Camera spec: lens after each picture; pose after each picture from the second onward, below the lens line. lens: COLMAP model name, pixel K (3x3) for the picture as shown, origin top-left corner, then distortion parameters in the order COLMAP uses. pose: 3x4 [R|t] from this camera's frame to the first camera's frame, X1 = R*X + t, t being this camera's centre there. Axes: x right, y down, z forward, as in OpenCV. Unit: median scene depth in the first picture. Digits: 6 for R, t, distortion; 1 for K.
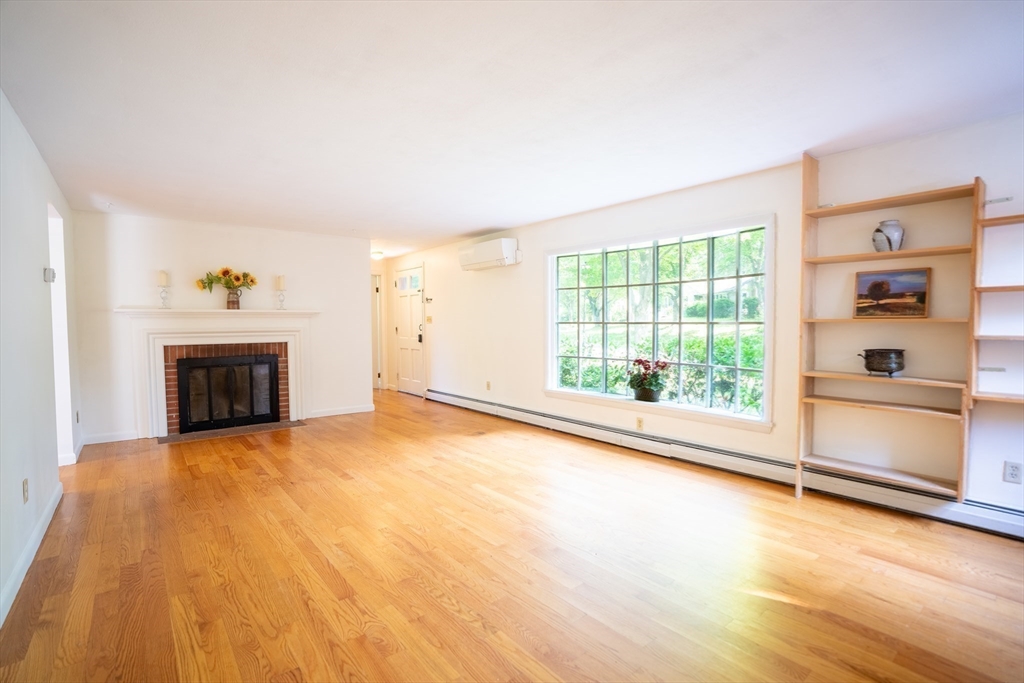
lens RADIAL K [[476.9, 0, 512.0], [0, 476.9, 341.5], [0, 0, 1]] dist [-0.068392, 0.023360]
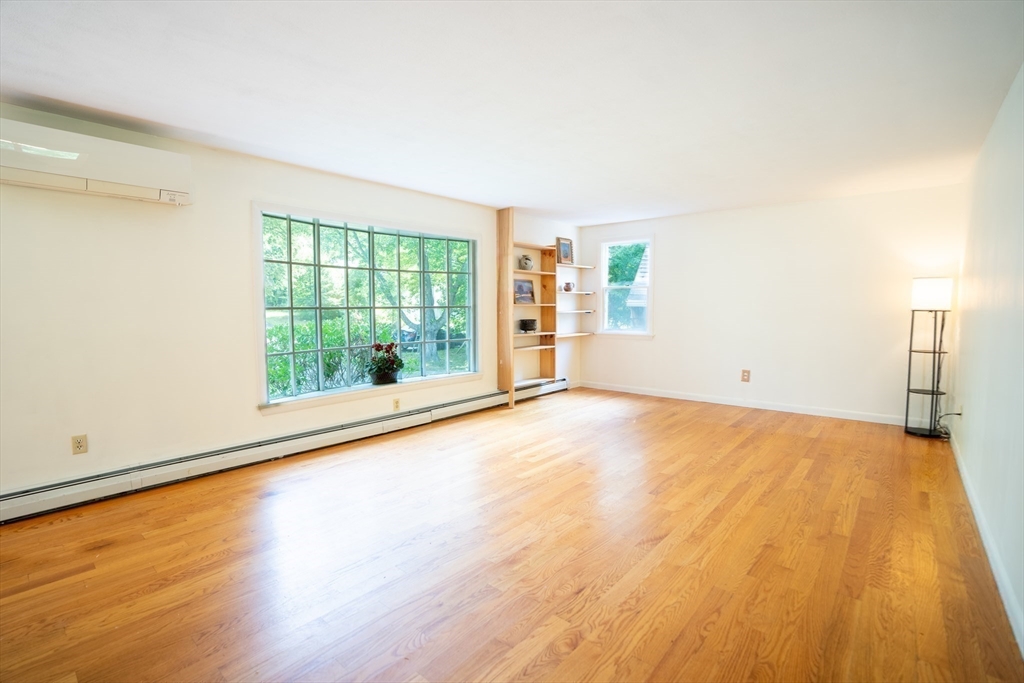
lens RADIAL K [[476.9, 0, 512.0], [0, 476.9, 341.5], [0, 0, 1]] dist [-0.068392, 0.023360]
pose [[-0.175883, -0.068119, 0.982051, -1.186148], [0.044985, 0.996005, 0.077144, -0.049495], [-0.983383, 0.057745, -0.172116, 1.395683]]
